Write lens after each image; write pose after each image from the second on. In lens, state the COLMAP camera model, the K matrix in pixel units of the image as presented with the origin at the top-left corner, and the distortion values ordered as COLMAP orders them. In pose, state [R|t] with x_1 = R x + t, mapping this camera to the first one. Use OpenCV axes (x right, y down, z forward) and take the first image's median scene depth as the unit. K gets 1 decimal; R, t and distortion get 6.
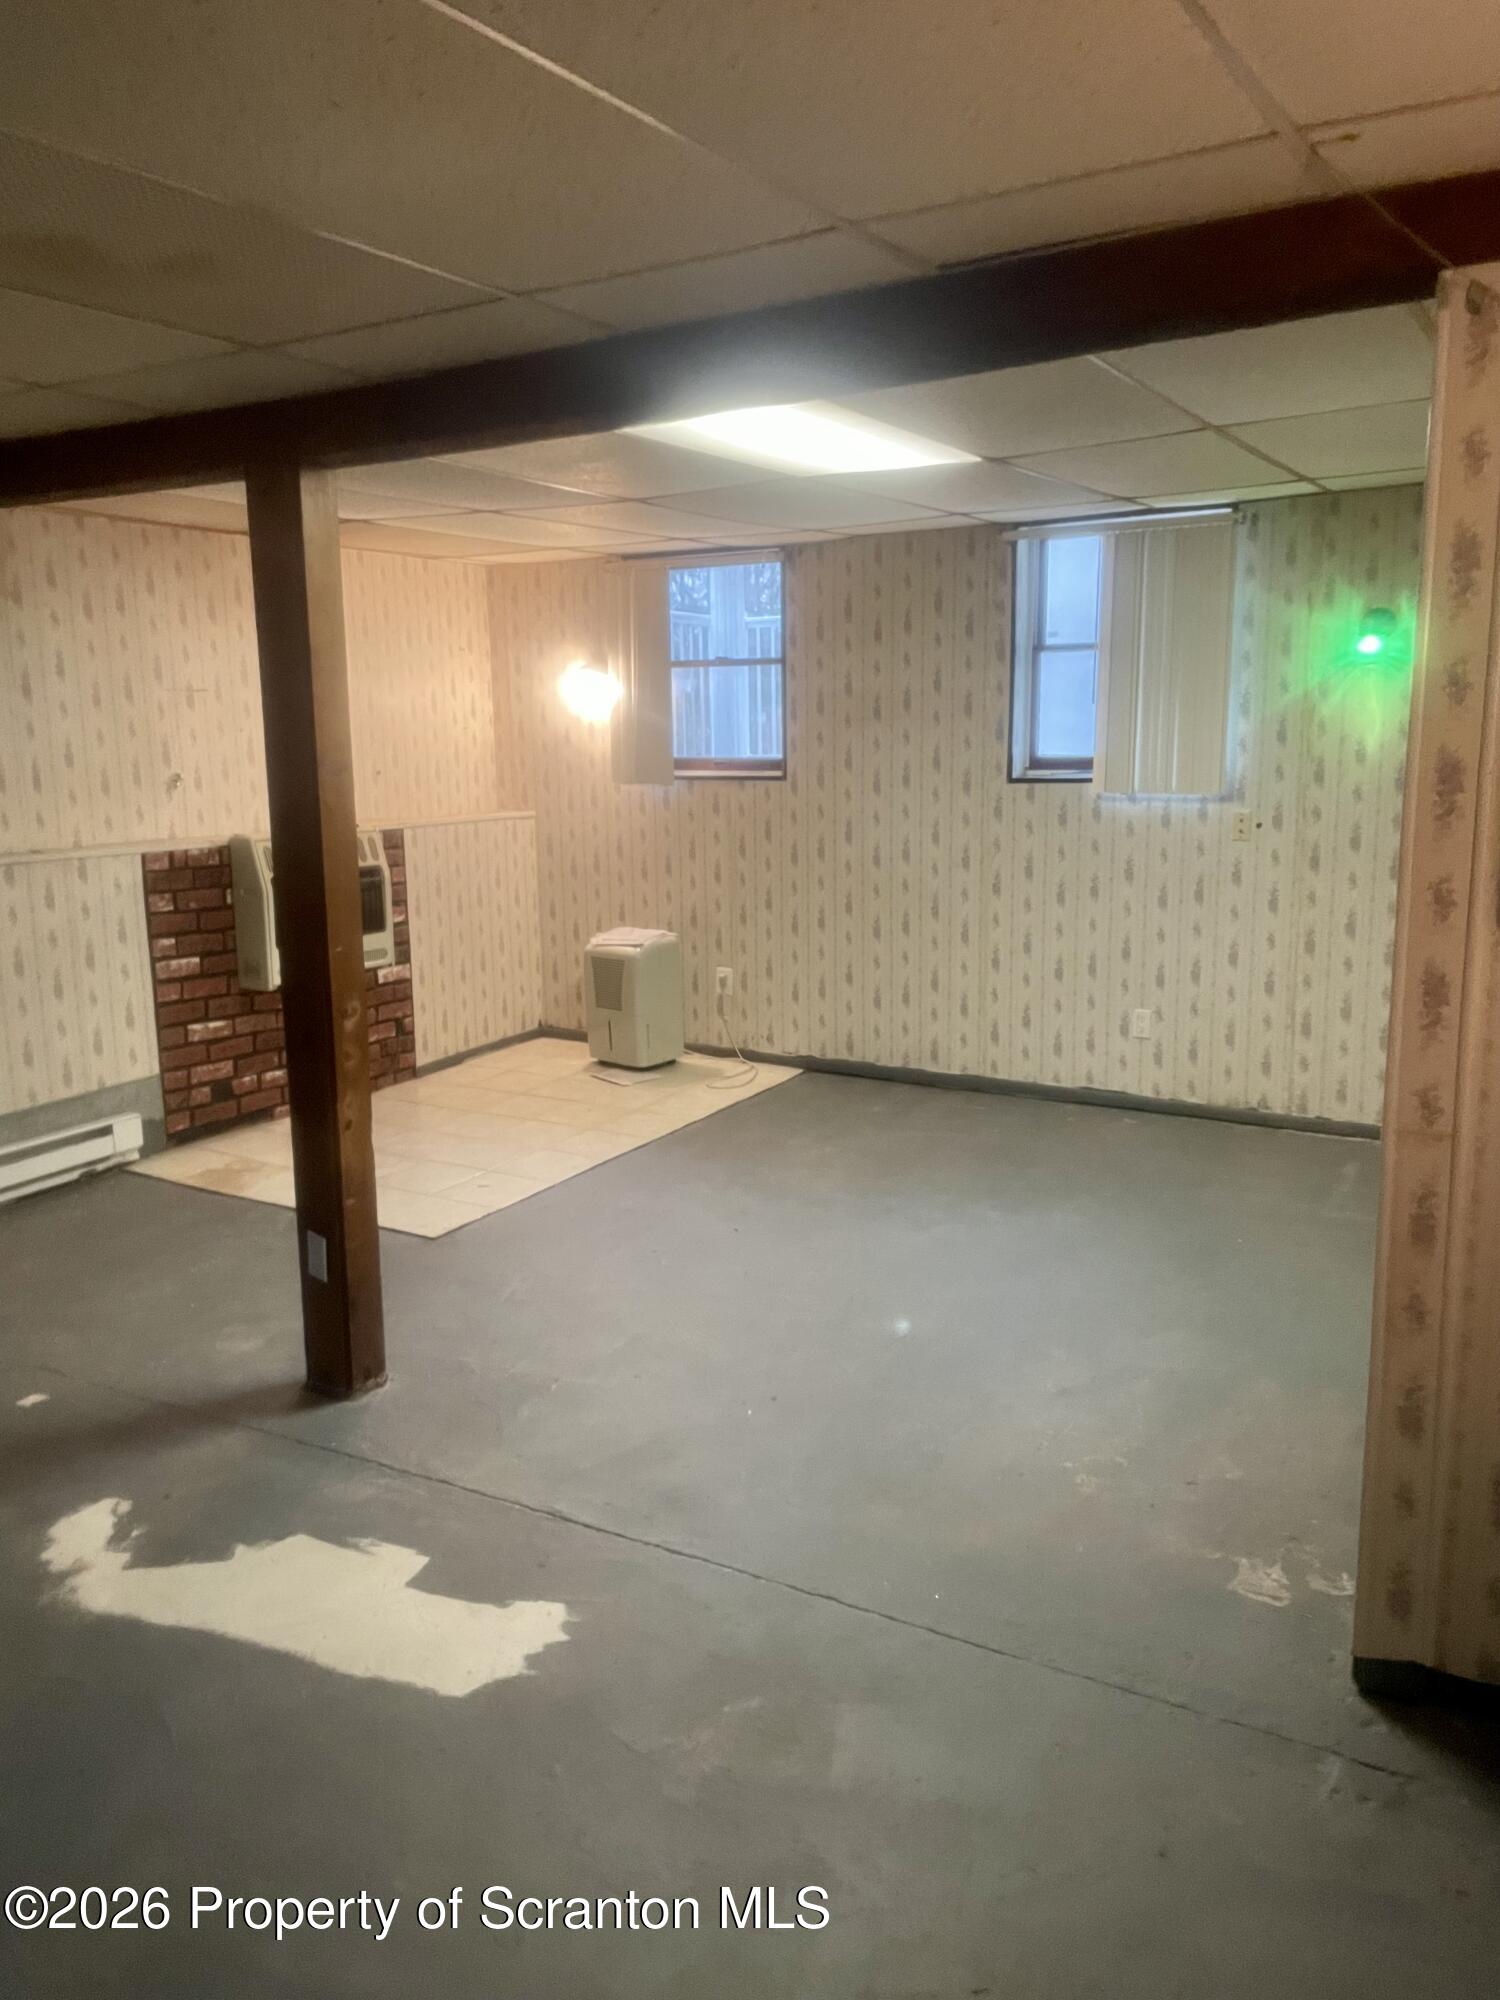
lens RADIAL K [[1496.5, 0, 746.6], [0, 1496.5, 967.1], [0, 0, 1]] dist [0.125394, -0.170218]
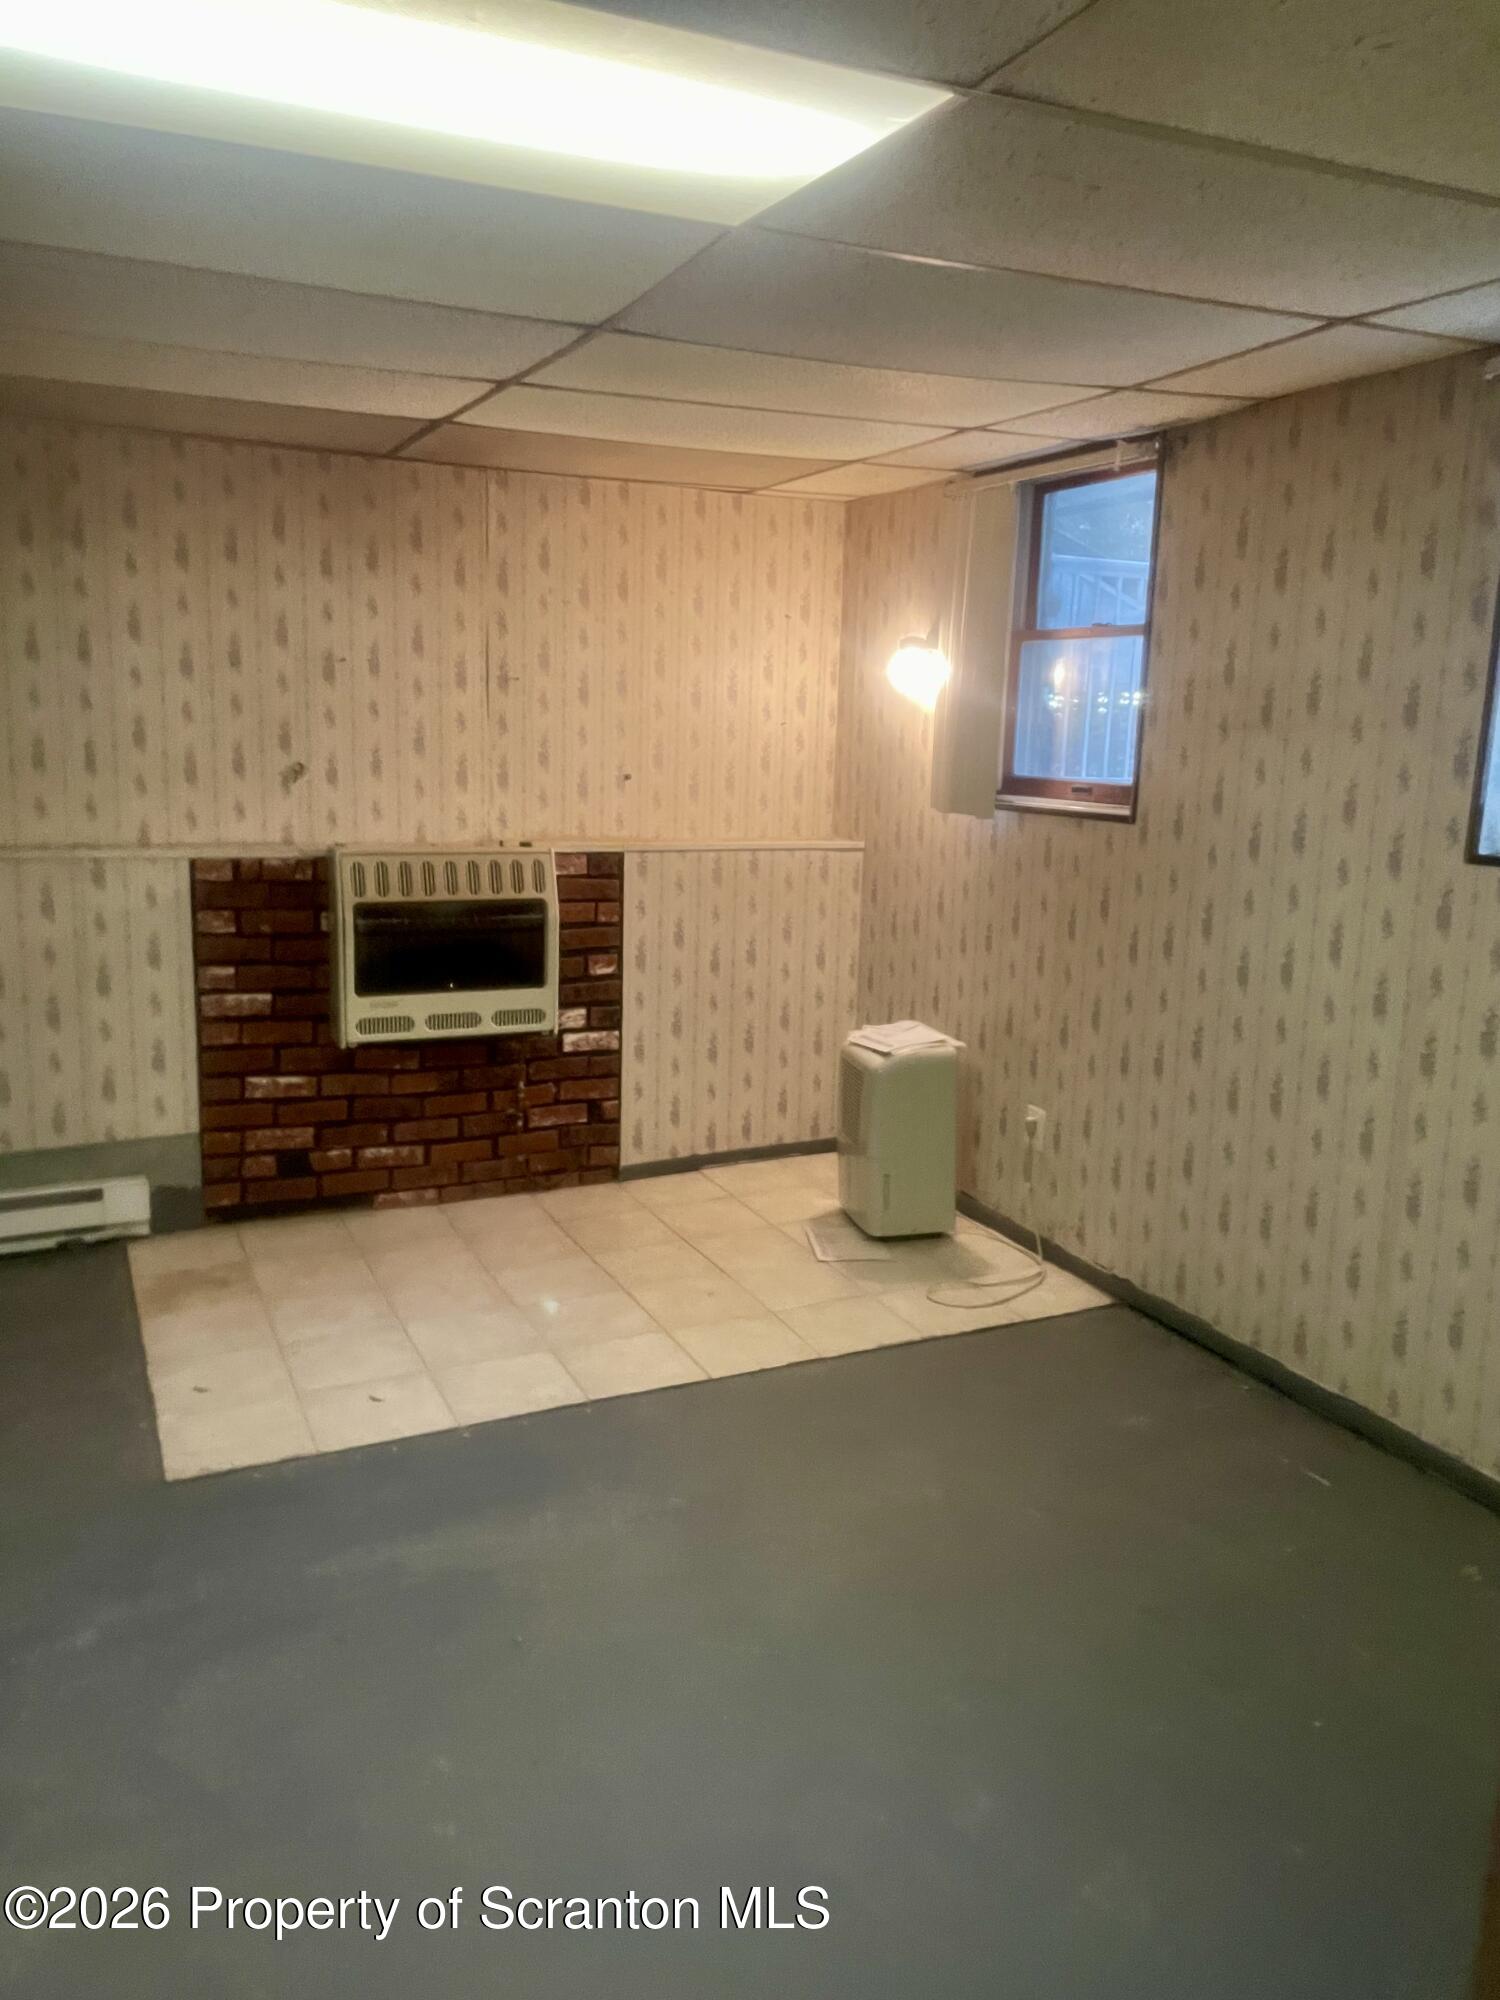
lens RADIAL K [[1496.5, 0, 746.6], [0, 1496.5, 967.1], [0, 0, 1]] dist [0.125394, -0.170218]
pose [[0.827526, 0.126341, -0.547027, 0.258022], [-0.127023, 0.991218, 0.036774, -0.075997], [0.546869, 0.039053, 0.836307, 0.442910]]
